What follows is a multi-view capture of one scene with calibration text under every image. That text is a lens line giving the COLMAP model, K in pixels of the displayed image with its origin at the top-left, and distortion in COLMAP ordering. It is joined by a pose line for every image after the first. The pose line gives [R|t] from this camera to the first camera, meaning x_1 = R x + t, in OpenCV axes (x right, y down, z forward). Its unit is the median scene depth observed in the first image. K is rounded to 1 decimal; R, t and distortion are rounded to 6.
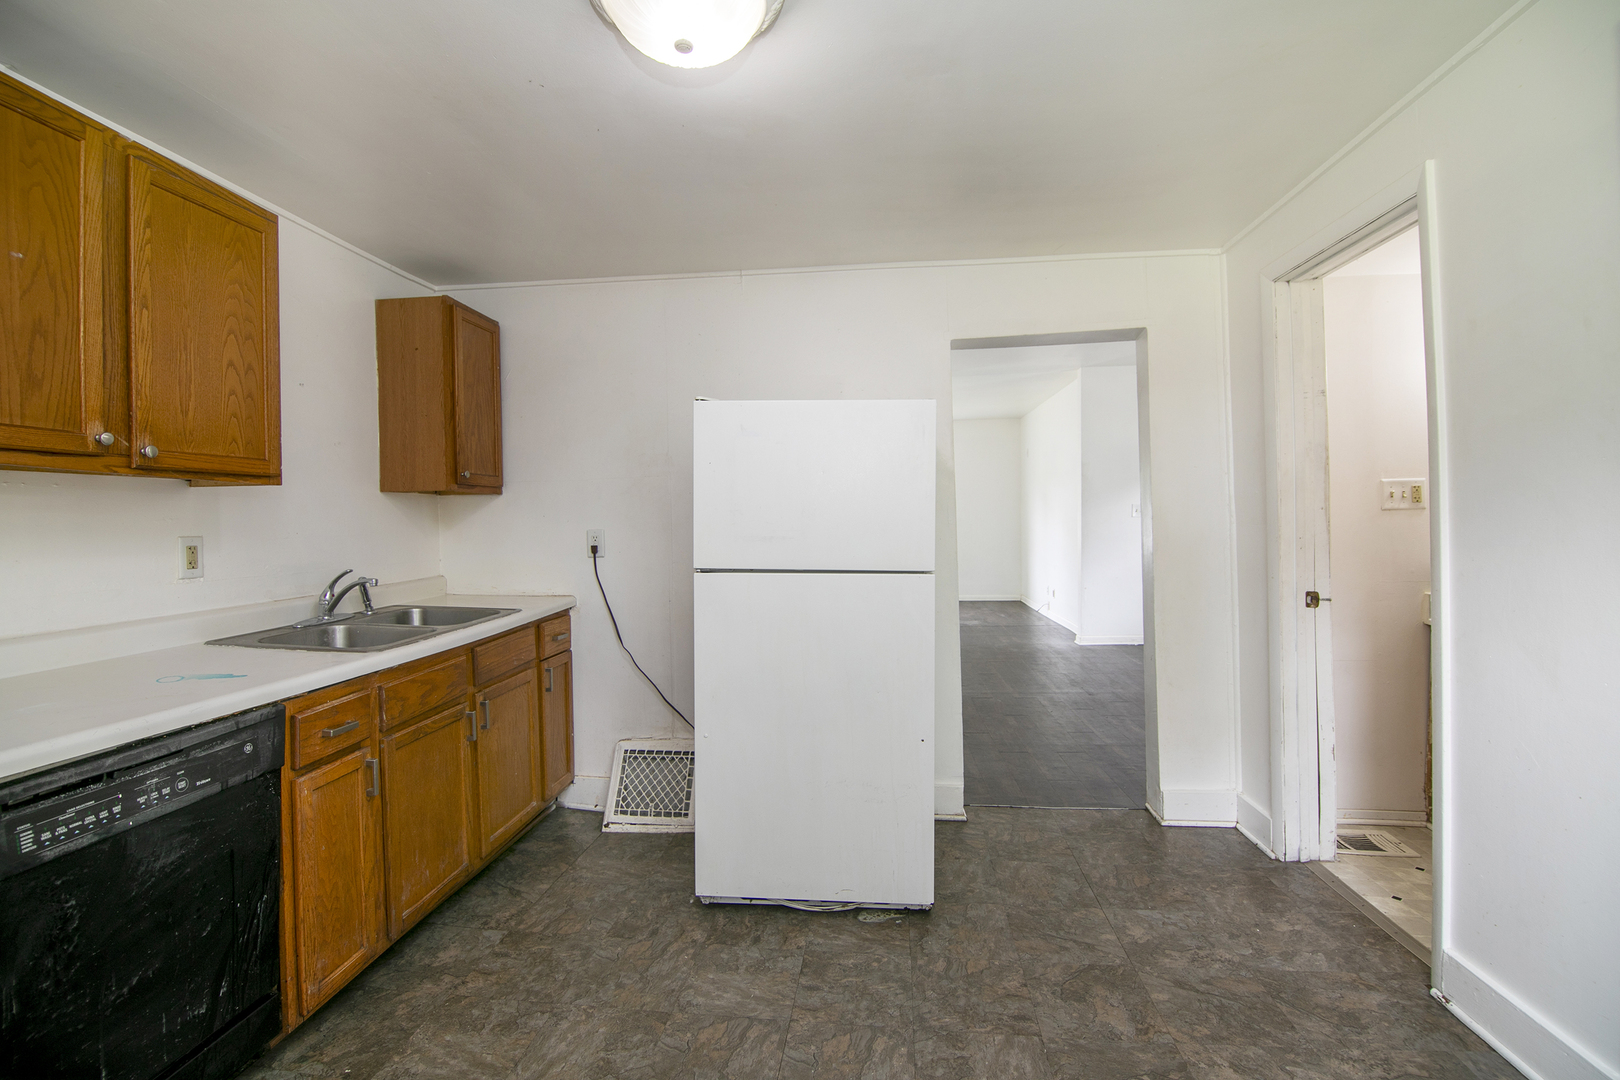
lens RADIAL K [[721.6, 0, 803.5], [0, 721.6, 515.2], [0, 0, 1]] dist [0.001044, -0.000234]
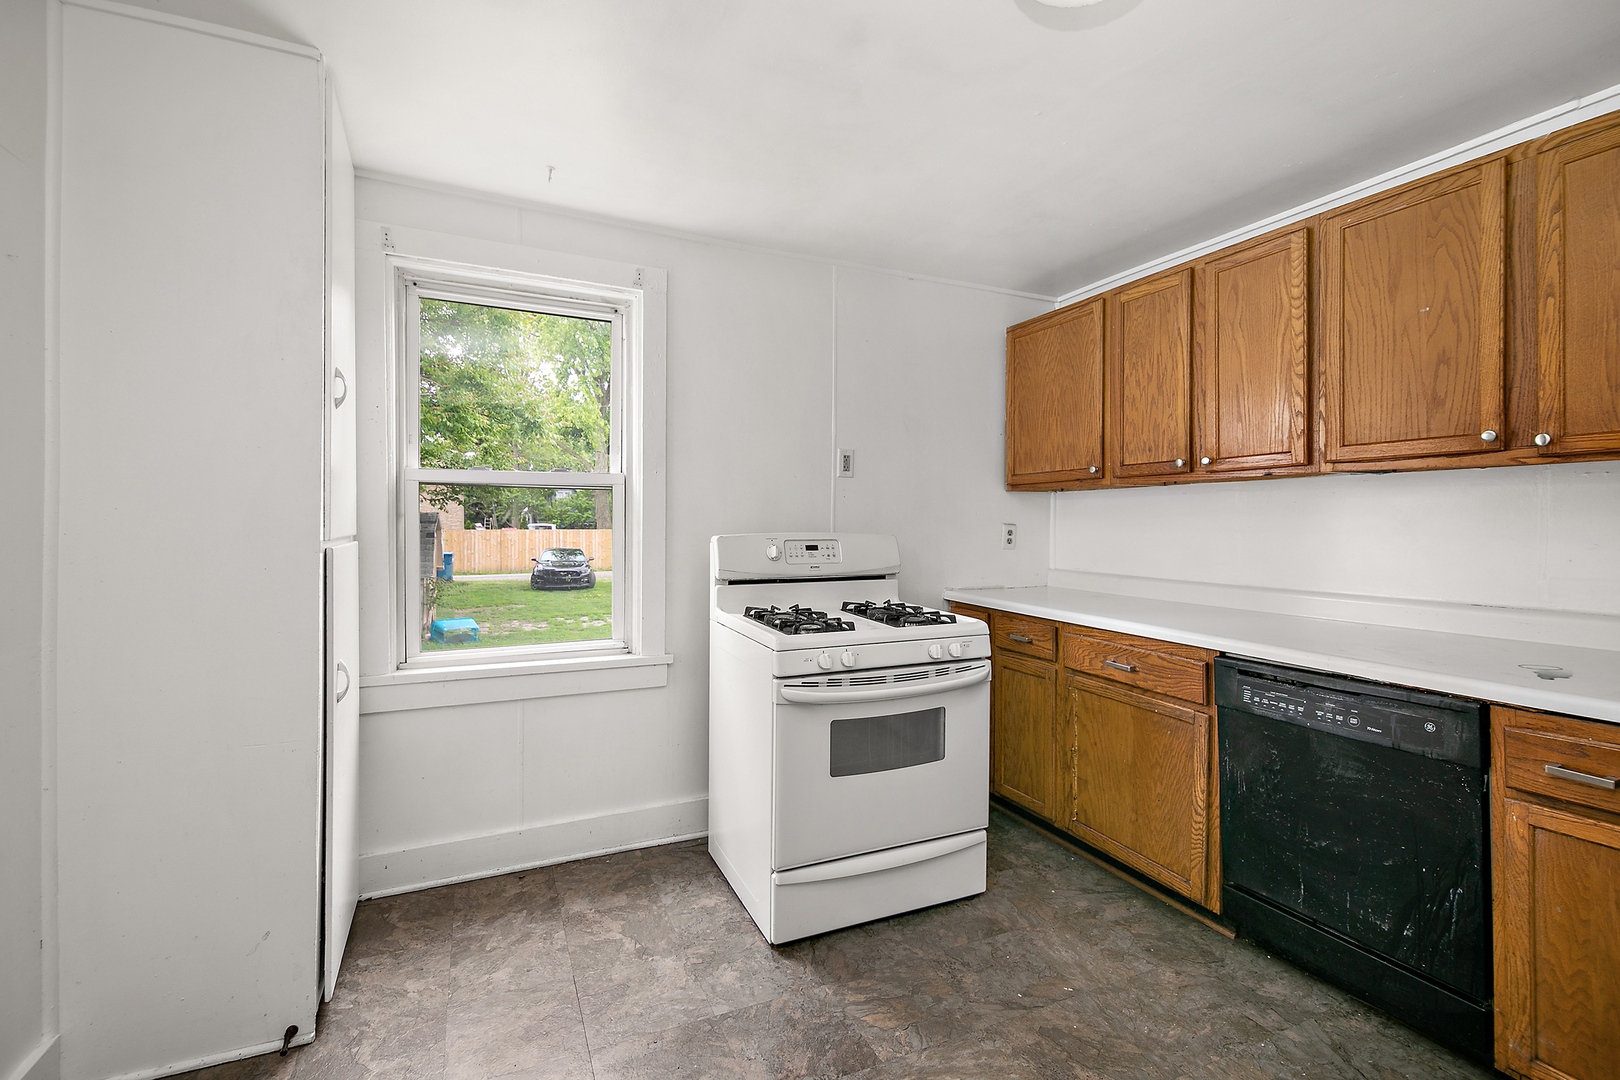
lens RADIAL K [[721.6, 0, 803.5], [0, 721.6, 515.2], [0, 0, 1]] dist [0.001044, -0.000234]
pose [[-0.853105, 0.002399, -0.521734, 0.572801], [0.011504, 0.999833, -0.014213, 0.022971], [0.521613, -0.018127, -0.852990, 1.499729]]
